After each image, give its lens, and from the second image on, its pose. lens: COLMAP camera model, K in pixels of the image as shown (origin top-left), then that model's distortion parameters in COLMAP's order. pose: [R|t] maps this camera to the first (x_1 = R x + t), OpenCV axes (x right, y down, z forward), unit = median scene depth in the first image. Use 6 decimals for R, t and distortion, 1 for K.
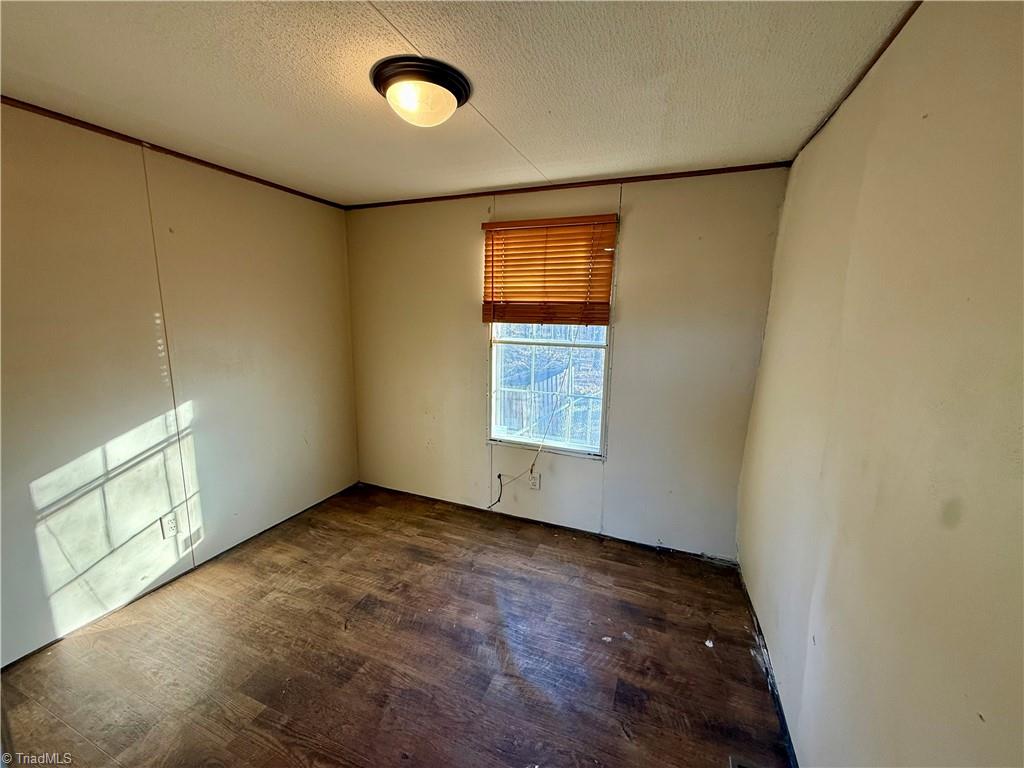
lens RADIAL K [[421.8, 0, 502.2], [0, 421.8, 384.5], [0, 0, 1]] dist [0.010084, -0.000075]
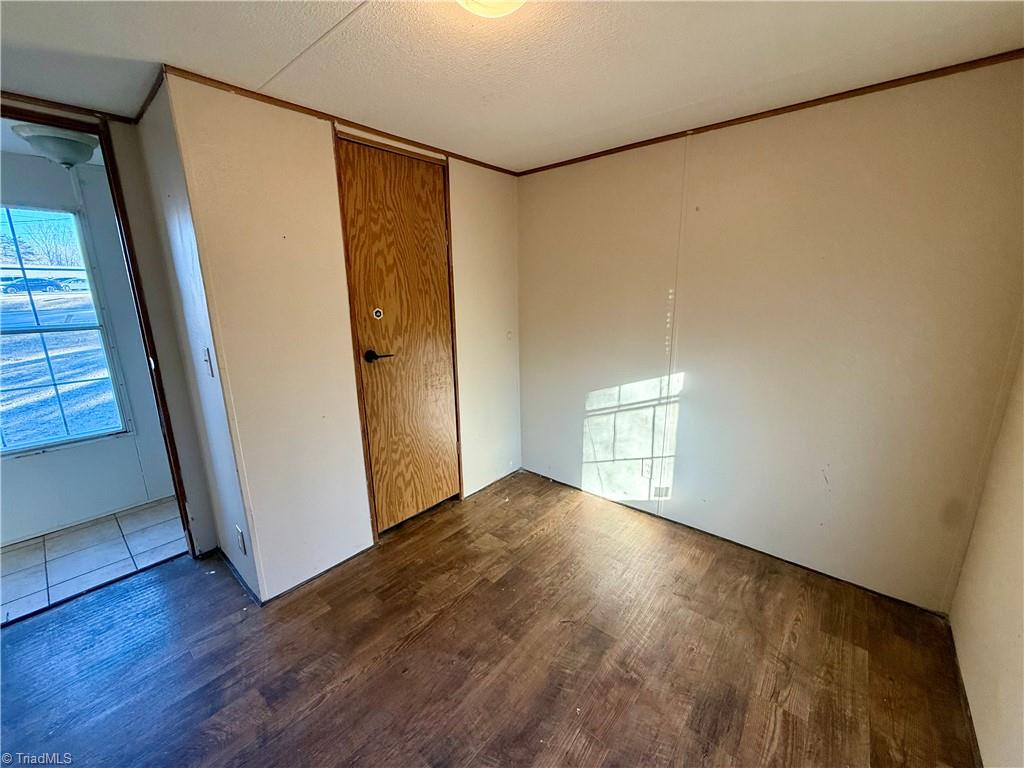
lens RADIAL K [[407.4, 0, 507.3], [0, 407.4, 382.2], [0, 0, 1]] dist [0.002238, -0.000058]
pose [[-0.309645, 0.200026, -0.929575, 0.365376], [-0.153396, 0.954309, 0.256445, -0.136444], [0.938397, 0.222000, -0.264814, 0.888758]]
